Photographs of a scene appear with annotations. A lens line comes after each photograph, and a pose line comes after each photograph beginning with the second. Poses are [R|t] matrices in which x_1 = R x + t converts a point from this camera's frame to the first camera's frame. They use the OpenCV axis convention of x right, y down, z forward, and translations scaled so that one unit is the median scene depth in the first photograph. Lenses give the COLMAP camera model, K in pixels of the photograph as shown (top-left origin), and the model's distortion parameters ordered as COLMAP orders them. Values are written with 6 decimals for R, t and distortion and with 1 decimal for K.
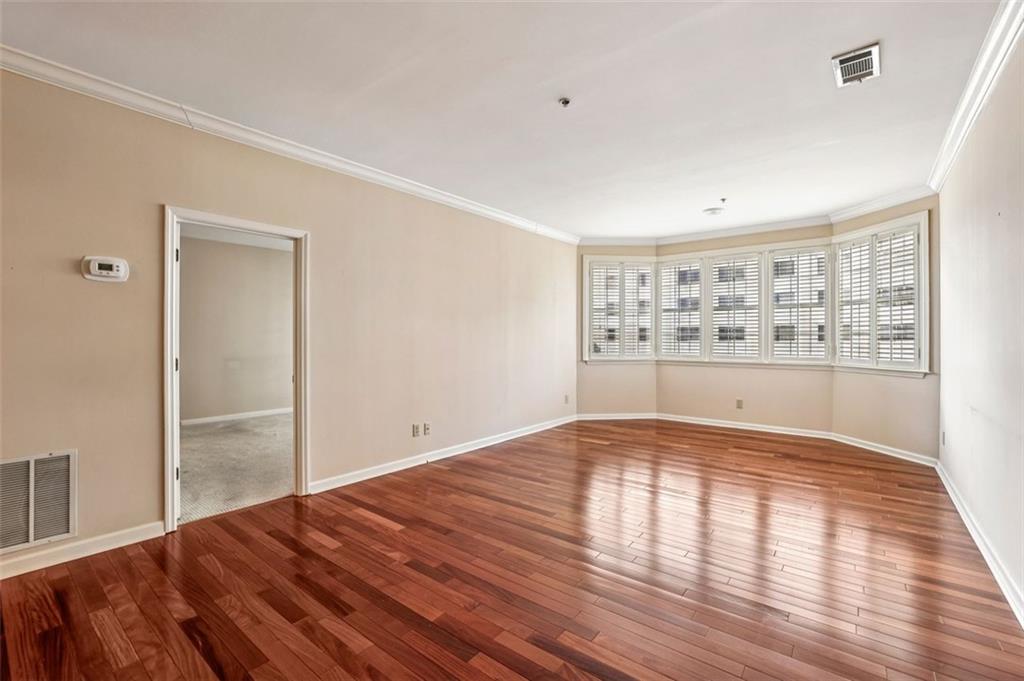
lens RADIAL K [[442.7, 0, 516.0], [0, 442.7, 343.4], [0, 0, 1]] dist [-0.033920, 0.000658]
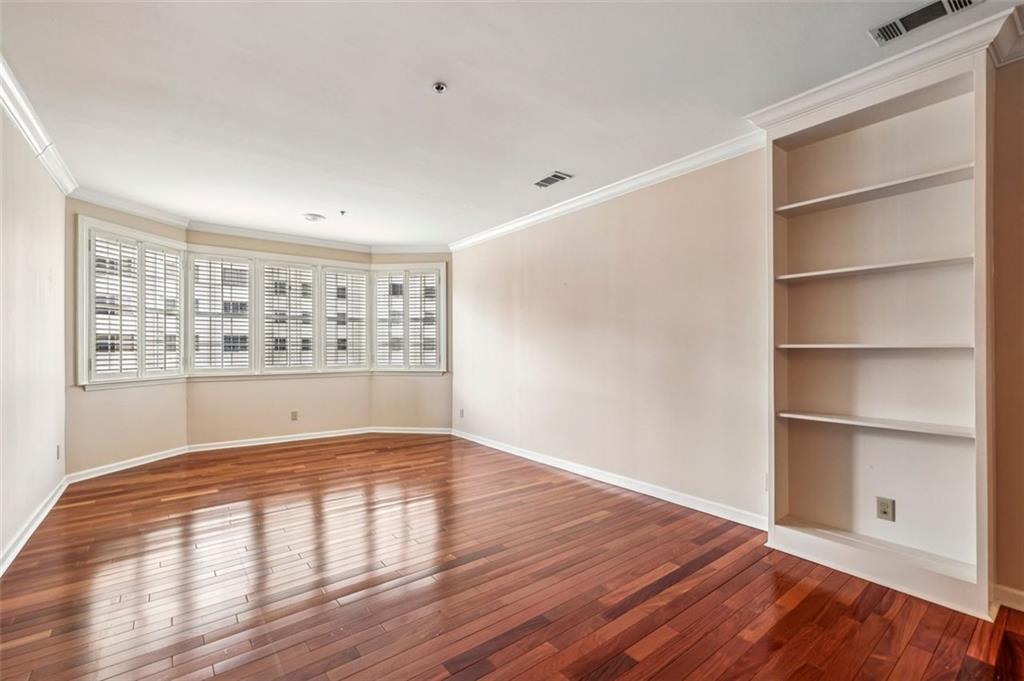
lens RADIAL K [[444.0, 0, 513.4], [0, 444.0, 351.4], [0, 0, 1]] dist [-0.003584, 0.000164]
pose [[0.236636, -0.006196, 0.971579, -0.328677], [0.012134, 0.999921, 0.003421, -0.003186], [-0.971523, 0.010979, 0.236692, 0.281818]]
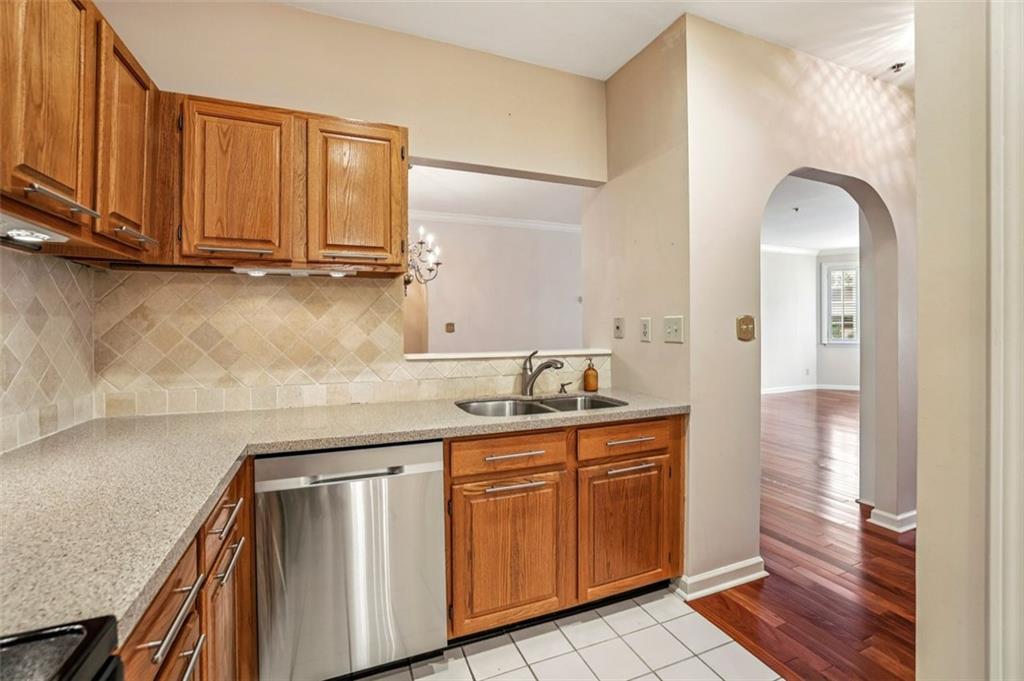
lens RADIAL K [[438.7, 0, 507.5], [0, 438.7, 329.4], [0, 0, 1]] dist [-0.045581, 0.014932]
pose [[0.868100, -0.003696, -0.496375, -0.027926], [-0.000800, 0.999961, -0.008846, 0.009829], [0.496389, 0.008076, 0.868063, -0.612913]]
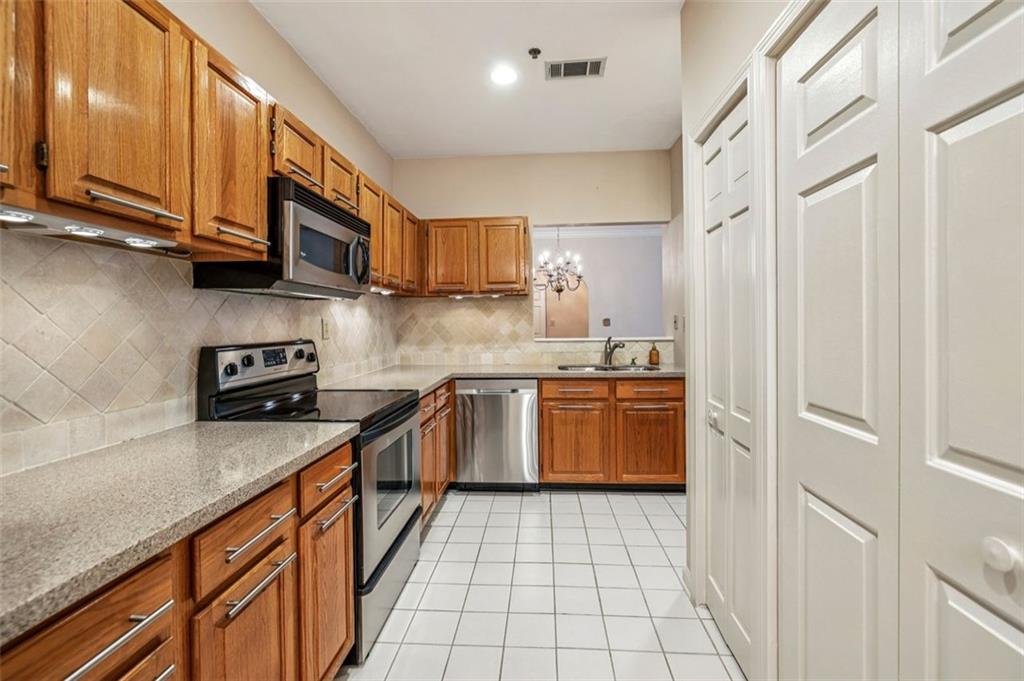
lens RADIAL K [[438.7, 0, 507.5], [0, 438.7, 329.4], [0, 0, 1]] dist [-0.045581, 0.014932]
pose [[0.555604, 0.002102, -0.831444, 0.220234], [0.001193, 0.999994, 0.003325, 0.012354], [0.831446, -0.002839, 0.555598, -0.724524]]
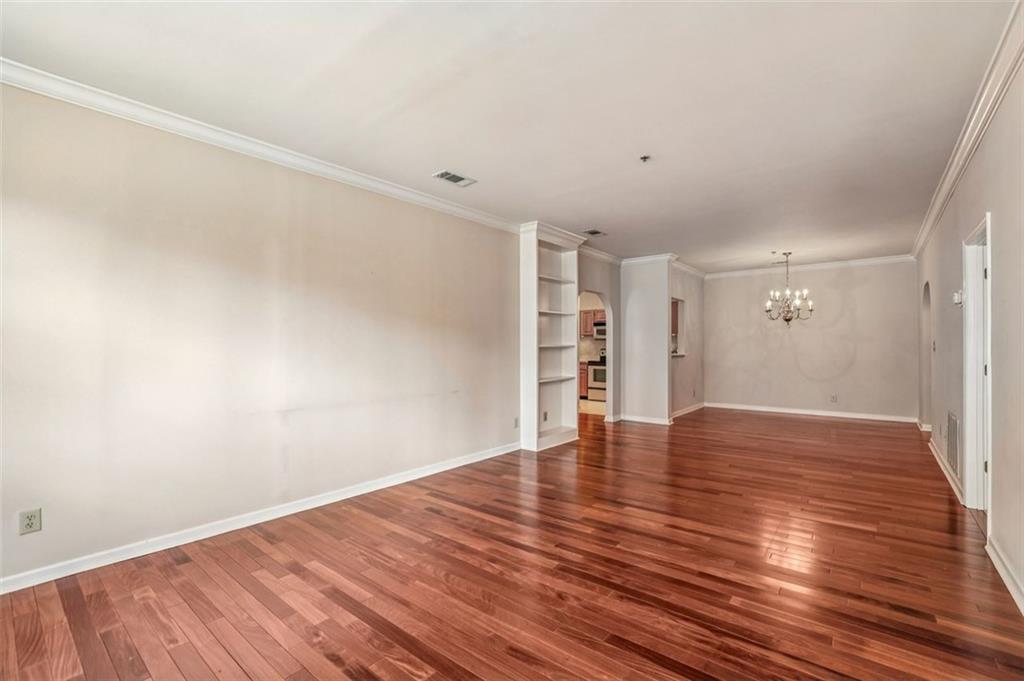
lens RADIAL K [[444.0, 0, 513.4], [0, 444.0, 351.4], [0, 0, 1]] dist [-0.003584, 0.000164]
pose [[-0.999580, 0.012441, 0.026161, 0.204823], [0.012944, 0.999733, 0.019143, -0.010427], [-0.025916, 0.019474, -0.999474, 1.012744]]
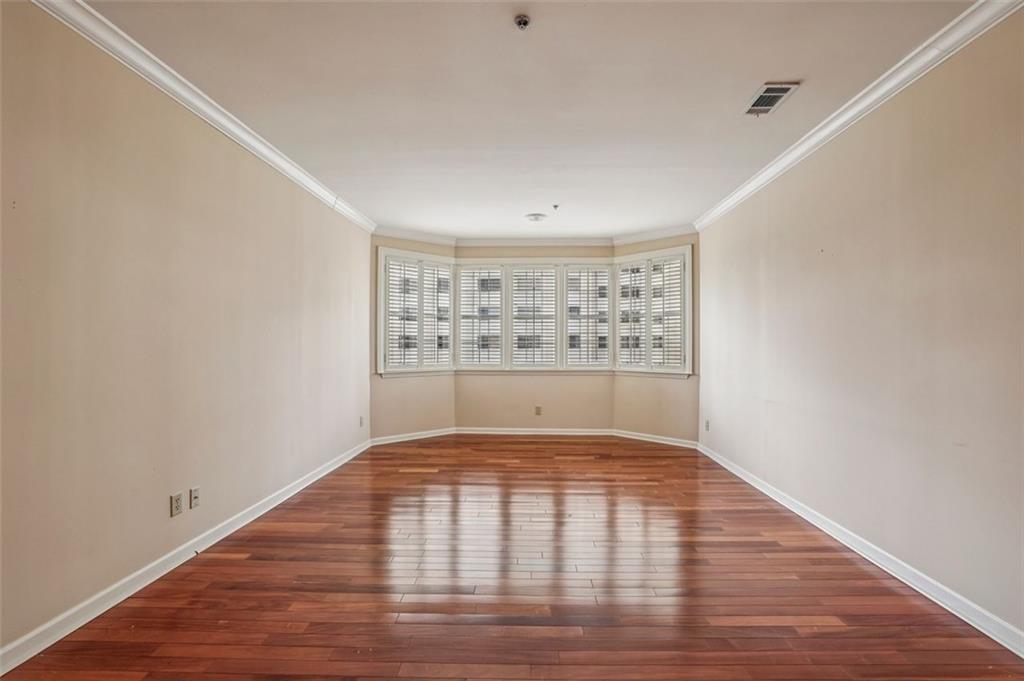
lens RADIAL K [[445.5, 0, 522.1], [0, 445.5, 348.3], [0, 0, 1]] dist [-0.028402, 0.000429]
pose [[0.796012, -0.001406, 0.605279, -0.147294], [0.005747, 0.999970, -0.005235, -0.002385], [-0.605253, 0.007645, 0.795996, 0.186149]]
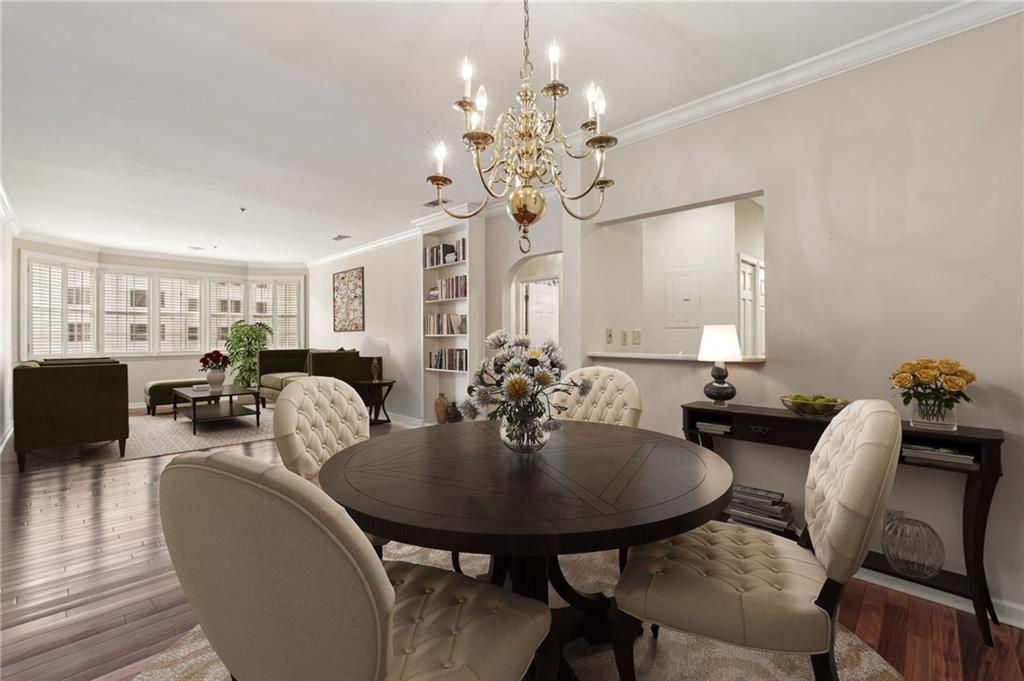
lens RADIAL K [[438.7, 0, 512.0], [0, 438.7, 340.5], [0, 0, 1]] dist [-0.000579, -0.000453]
pose [[0.100714, -0.005276, 0.994901, -0.722758], [0.014023, 0.999894, 0.003882, 0.006576], [-0.994817, 0.013560, 0.100777, -0.145817]]
